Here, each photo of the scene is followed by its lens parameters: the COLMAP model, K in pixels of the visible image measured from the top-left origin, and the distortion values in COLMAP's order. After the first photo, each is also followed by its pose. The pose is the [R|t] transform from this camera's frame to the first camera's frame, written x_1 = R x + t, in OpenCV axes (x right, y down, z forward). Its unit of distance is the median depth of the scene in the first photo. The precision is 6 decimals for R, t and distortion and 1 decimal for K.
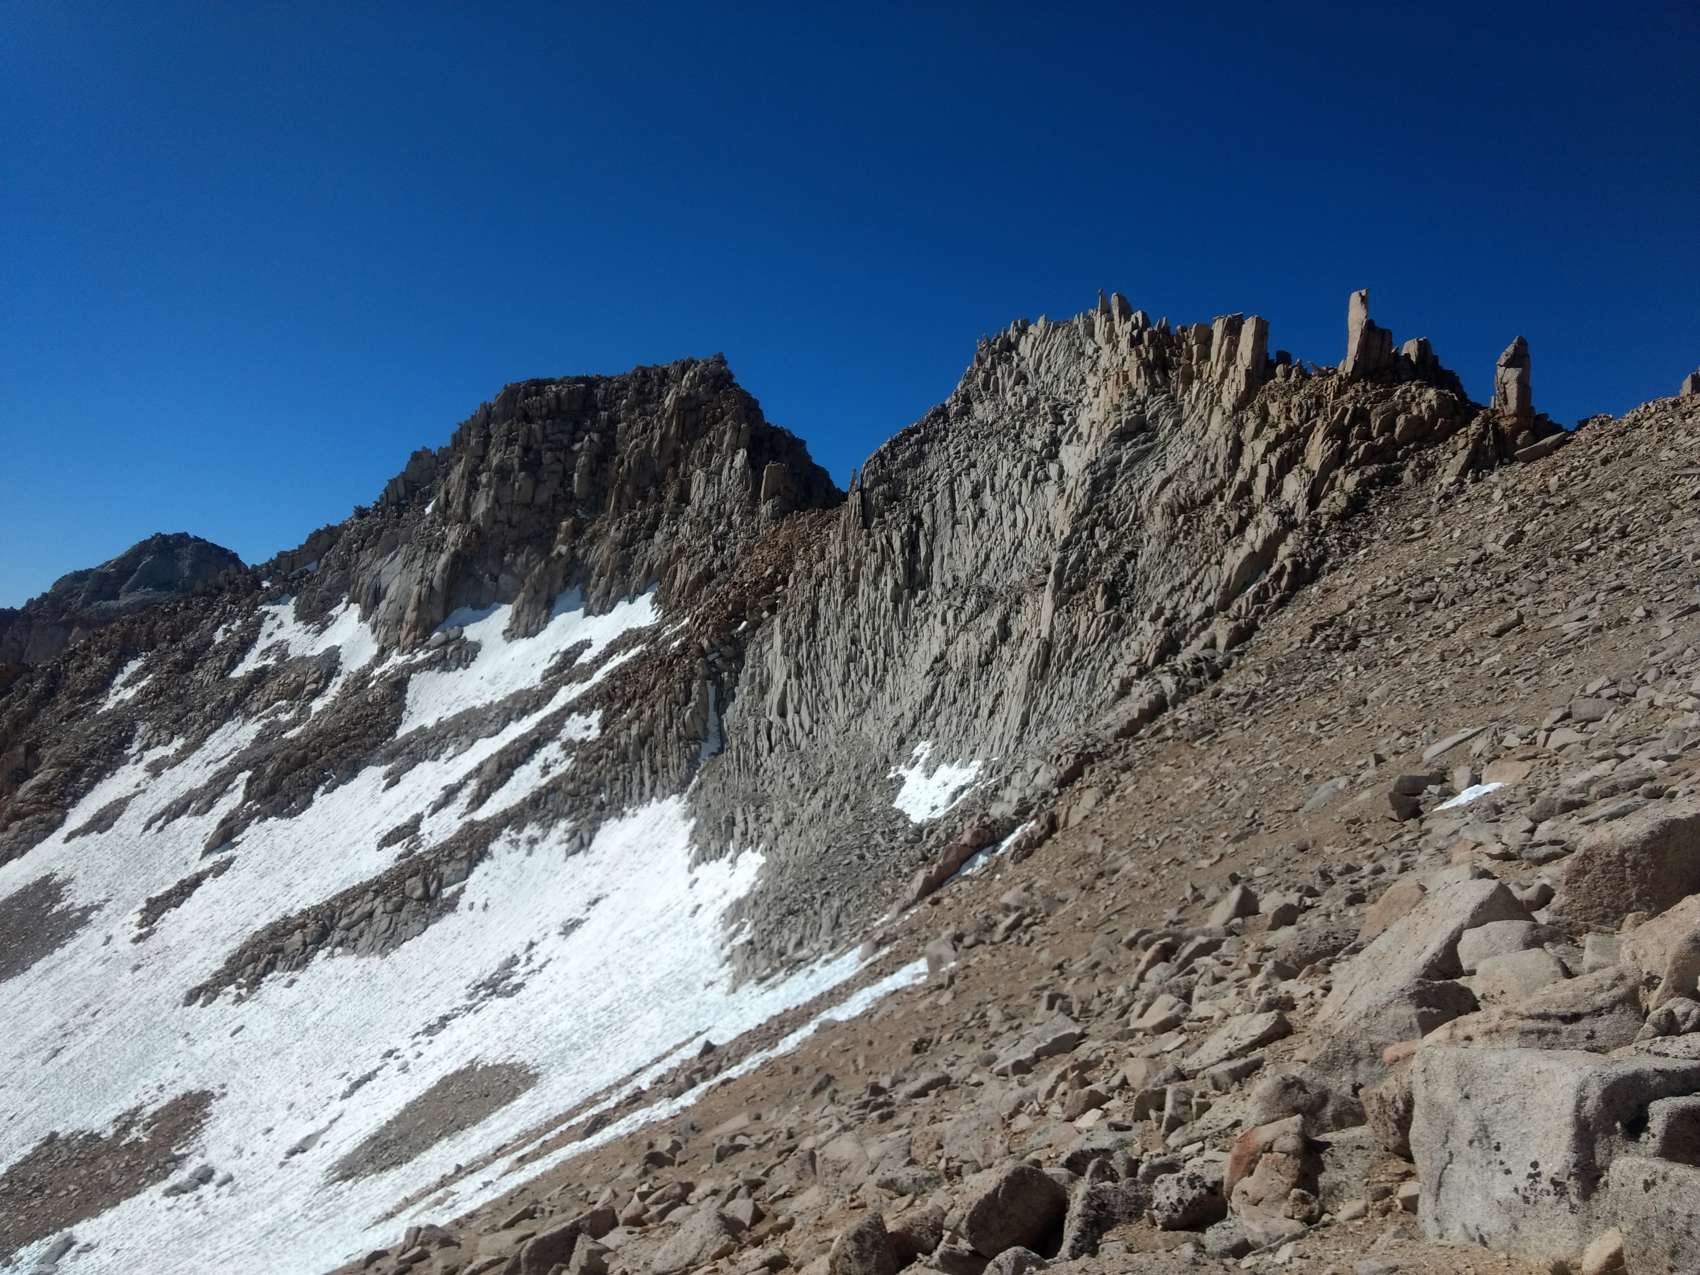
lens RADIAL K [[1291.1, 0, 853.4], [0, 1291.1, 633.3], [0, 0, 1]] dist [0.005658, -0.005831]
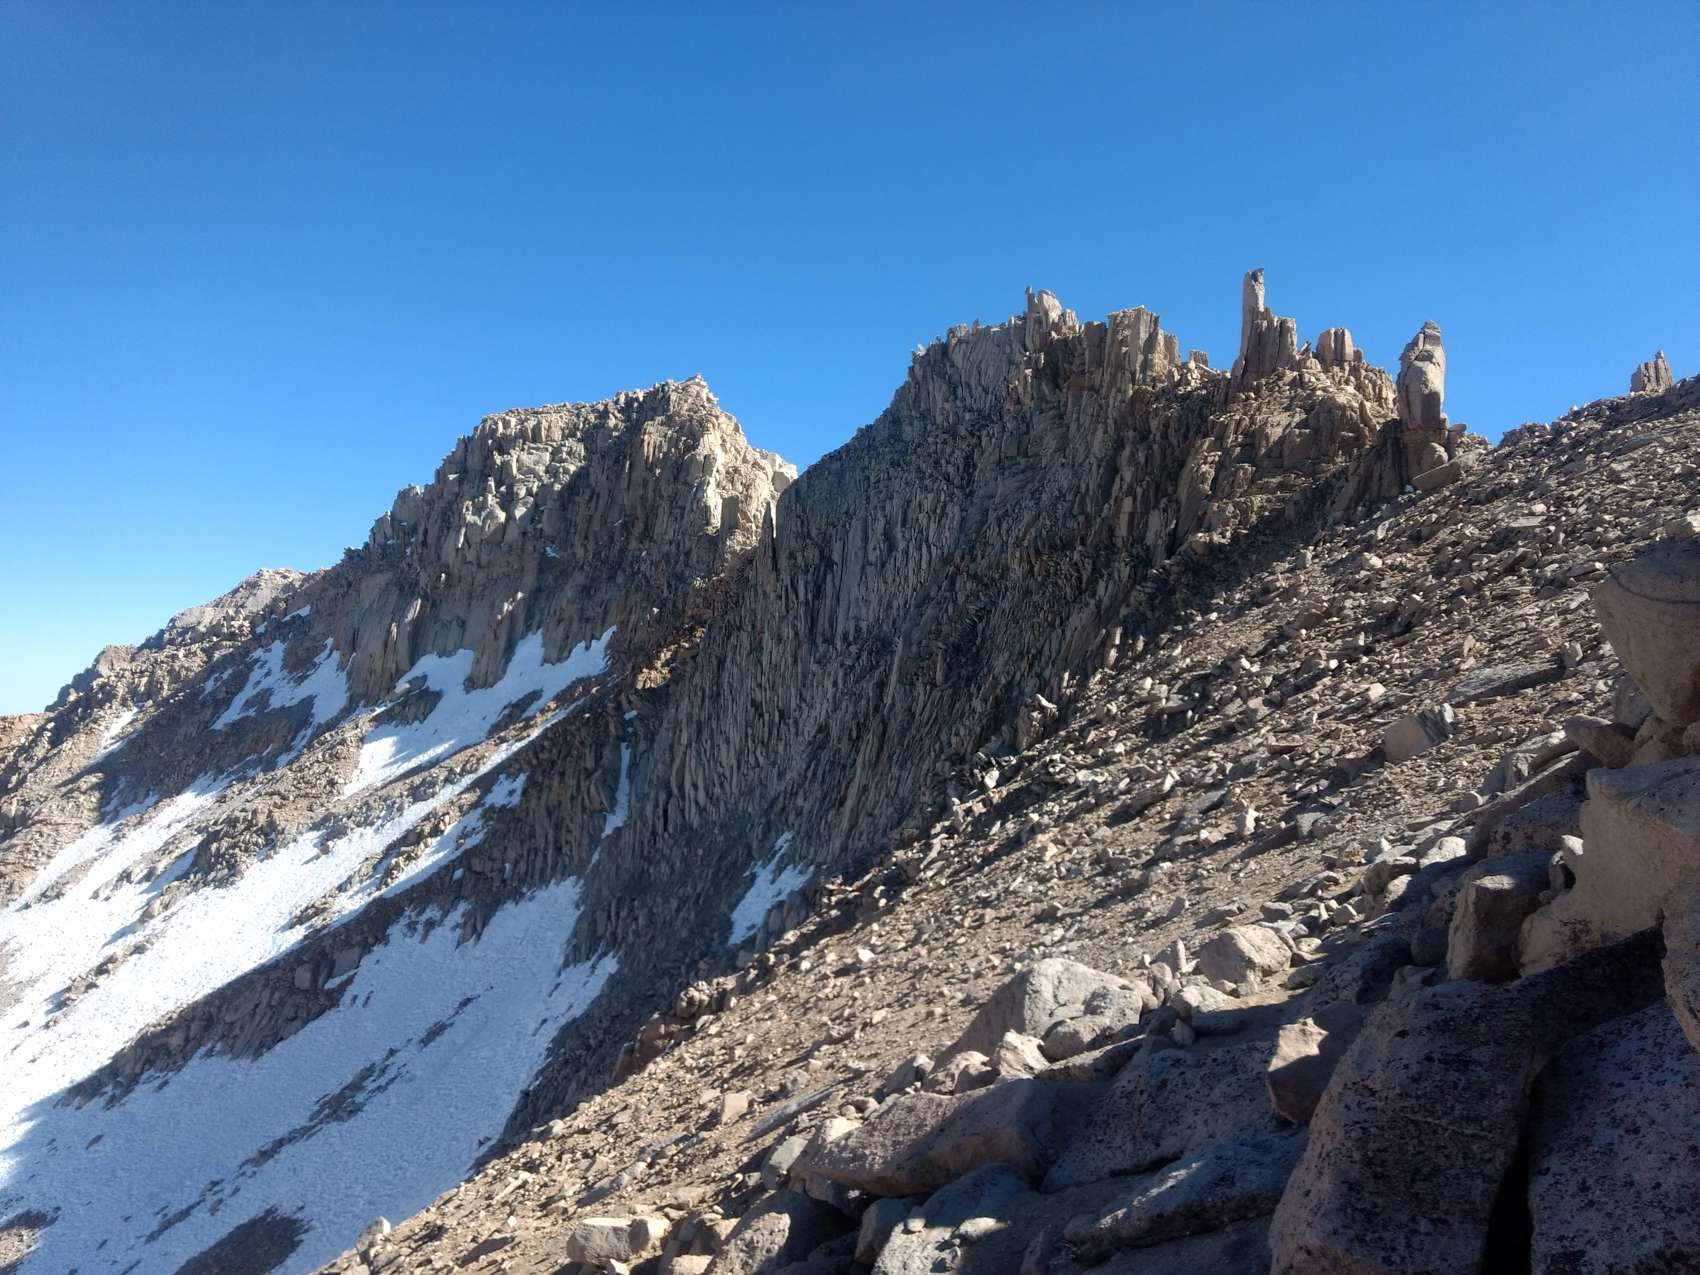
lens RADIAL K [[1291.1, 0, 868.1], [0, 1291.1, 627.1], [0, 0, 1]] dist [0.005658, -0.005831]
pose [[0.996096, -0.019686, -0.086056, 0.140015], [0.018214, 0.999675, -0.017852, -0.025240], [0.086379, 0.016215, 0.996130, 0.129448]]
